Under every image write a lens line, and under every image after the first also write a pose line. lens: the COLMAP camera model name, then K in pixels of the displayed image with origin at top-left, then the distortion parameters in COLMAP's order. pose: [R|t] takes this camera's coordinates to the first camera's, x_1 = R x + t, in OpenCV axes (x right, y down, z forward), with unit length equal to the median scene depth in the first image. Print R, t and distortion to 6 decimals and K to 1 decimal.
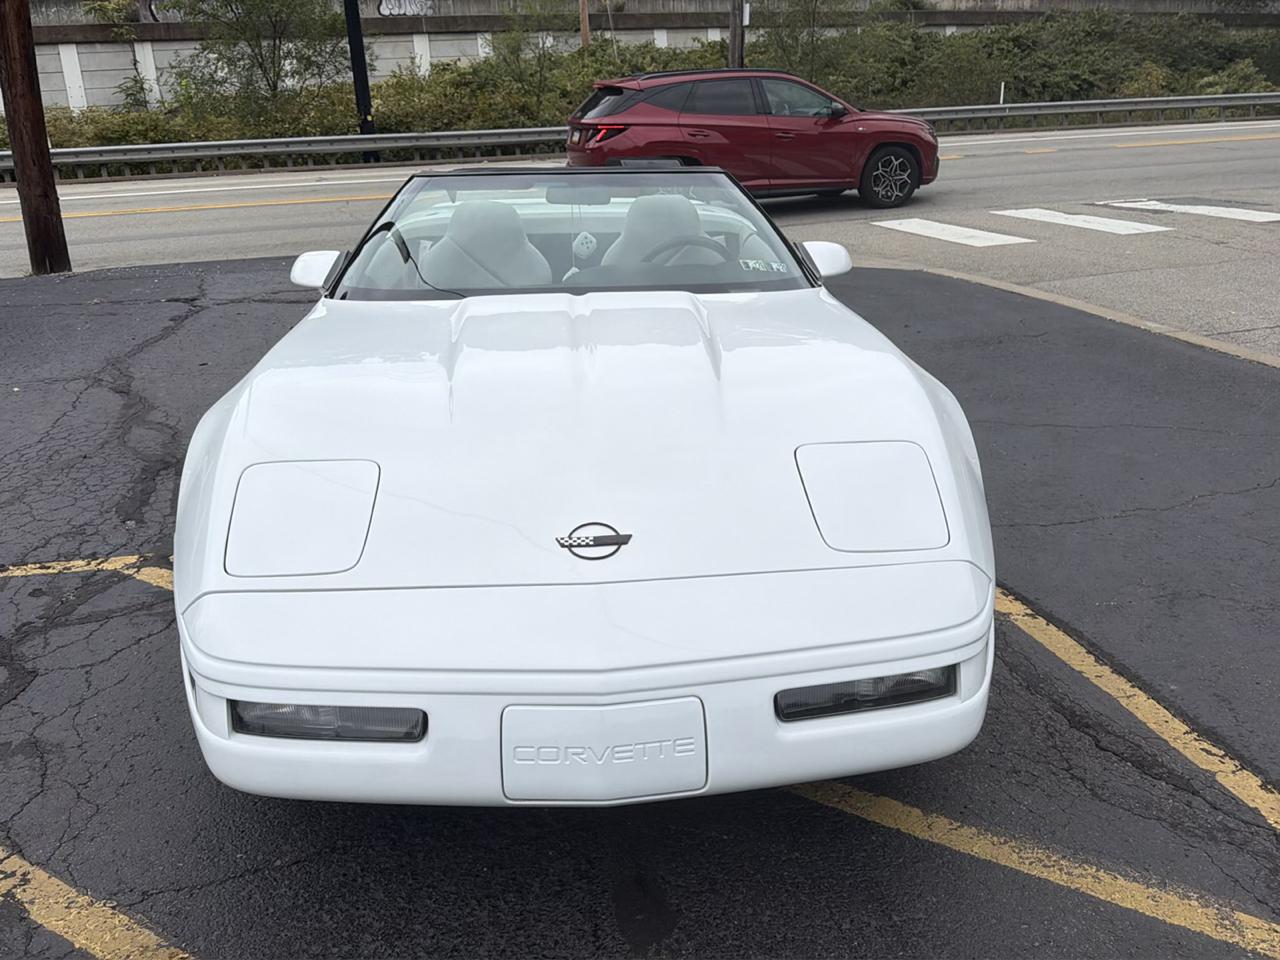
lens RADIAL K [[1137.0, 0, 637.6], [0, 1137.0, 492.2], [0, 0, 1]] dist [0.050185, -0.072953]
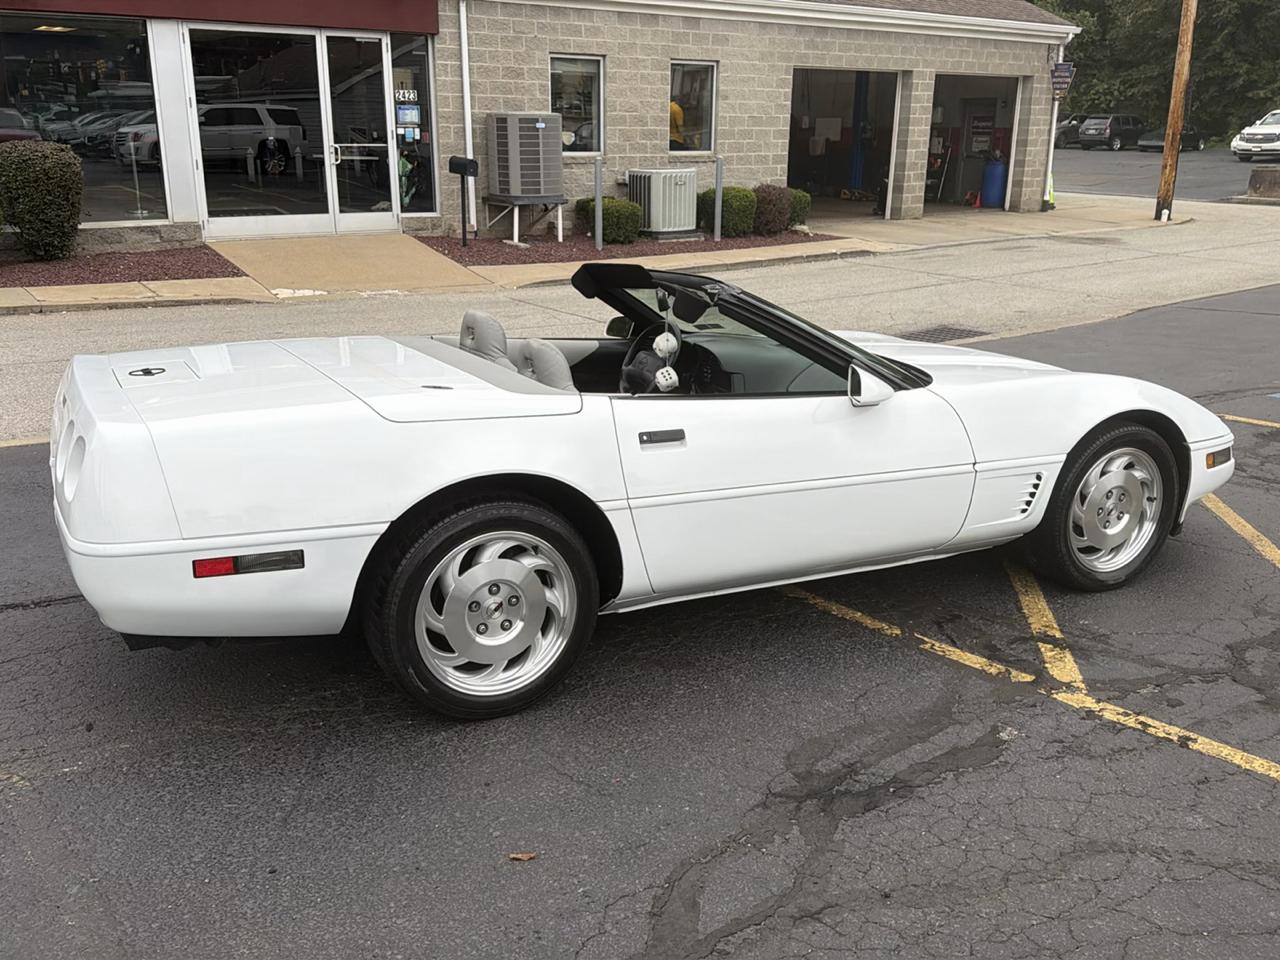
lens RADIAL K [[1116.8, 0, 640.1], [0, 1116.8, 504.4], [0, 0, 1]] dist [0.157663, -0.305046]
pose [[-0.393352, -0.238717, 0.887856, -0.270596], [0.296881, 0.880990, 0.368400, -0.129190], [-0.870136, 0.408498, -0.275668, 0.369420]]
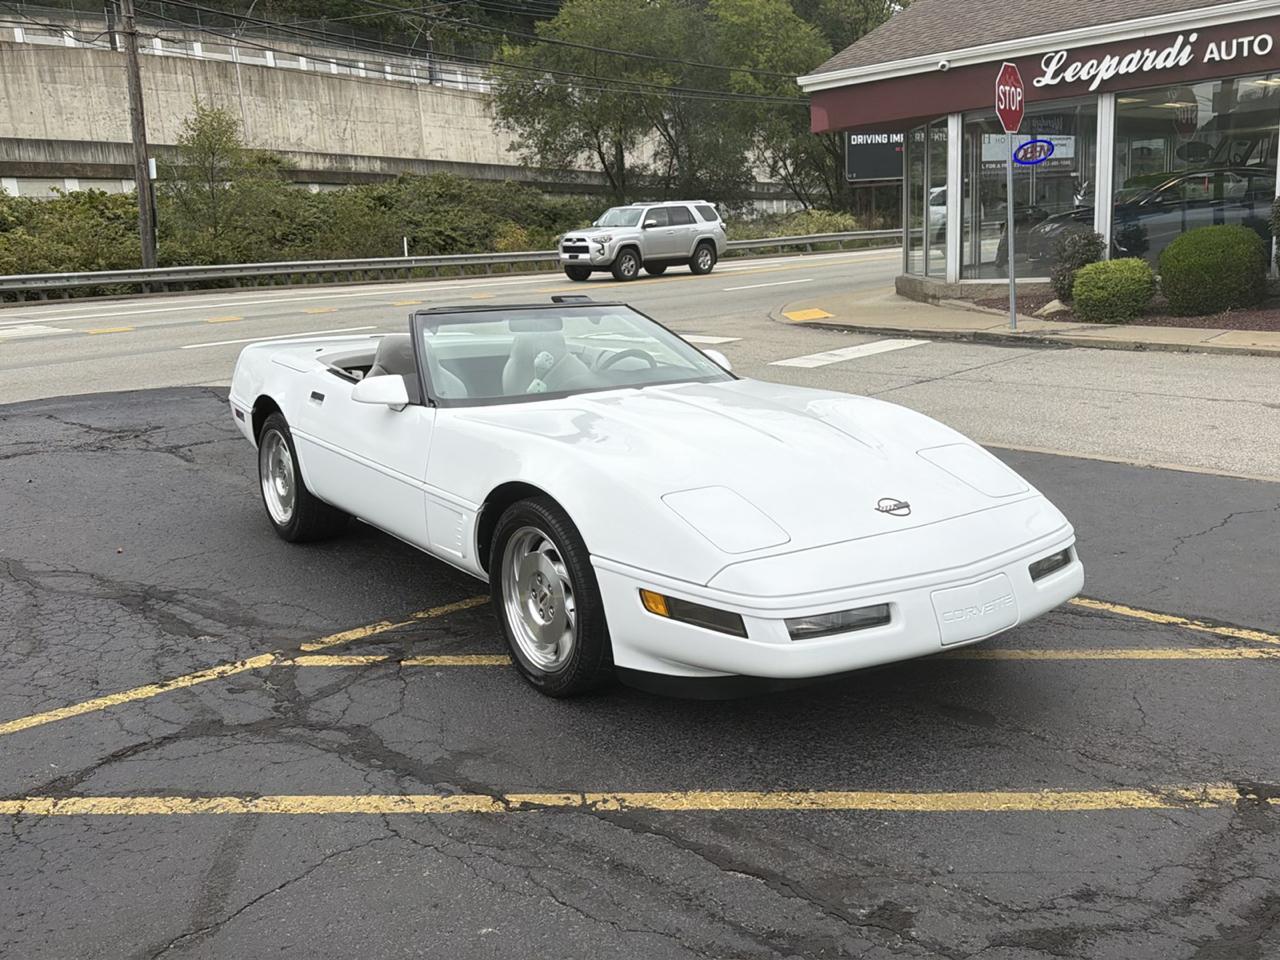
lens RADIAL K [[1116.8, 0, 640.1], [0, 1116.8, 504.4], [0, 0, 1]] dist [0.157663, -0.305046]
pose [[0.851373, -0.116178, 0.511534, -0.168579], [0.171989, 0.983084, -0.062975, 0.010979], [-0.495565, 0.141593, 0.856952, -0.033656]]
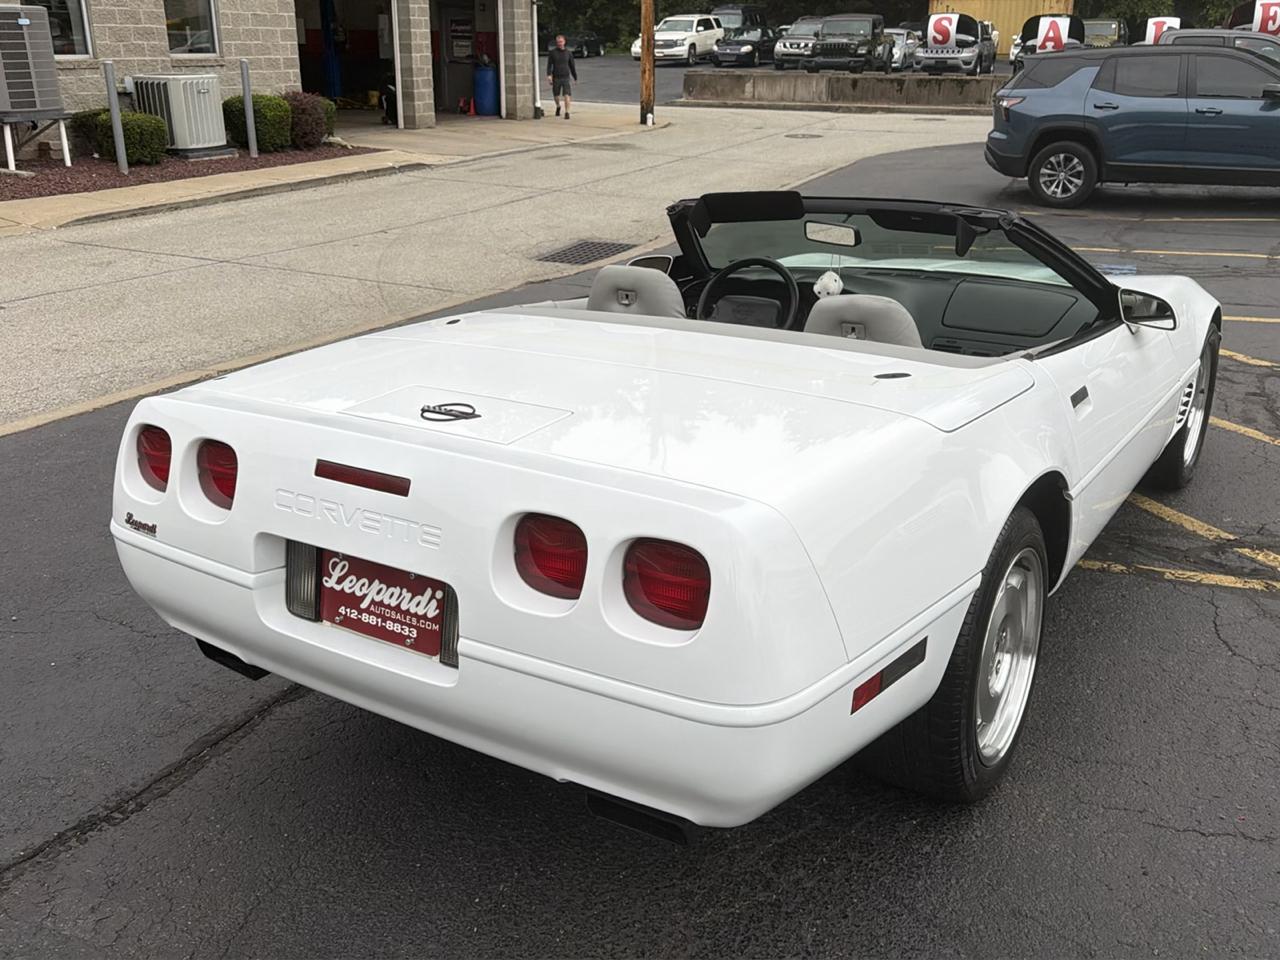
lens RADIAL K [[1133.2, 0, 644.7], [0, 1133.2, 524.8], [0, 0, 1]] dist [0.013126, -0.037782]
pose [[-0.790003, -0.201261, 0.579127, -0.132341], [0.214763, 0.793896, 0.568864, -0.161867], [-0.574257, 0.573780, -0.583957, 0.457908]]
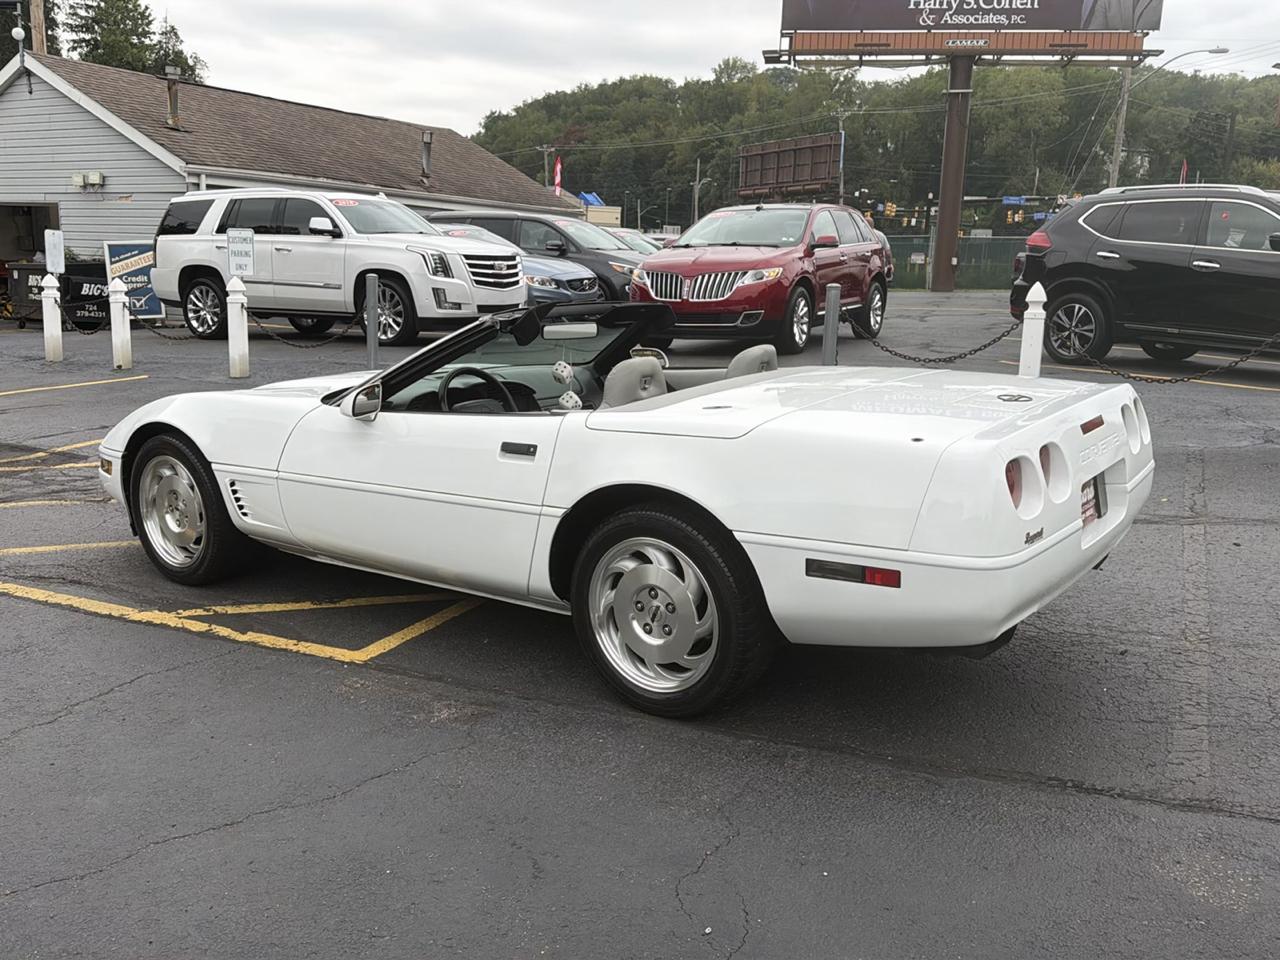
lens RADIAL K [[1116.8, 0, 640.1], [0, 1116.8, 504.4], [0, 0, 1]] dist [0.157663, -0.305046]
pose [[-0.637438, 0.195230, -0.745357, 0.204373], [-0.226201, 0.877323, 0.423246, -0.159431], [0.736550, 0.438393, -0.515078, 0.454908]]
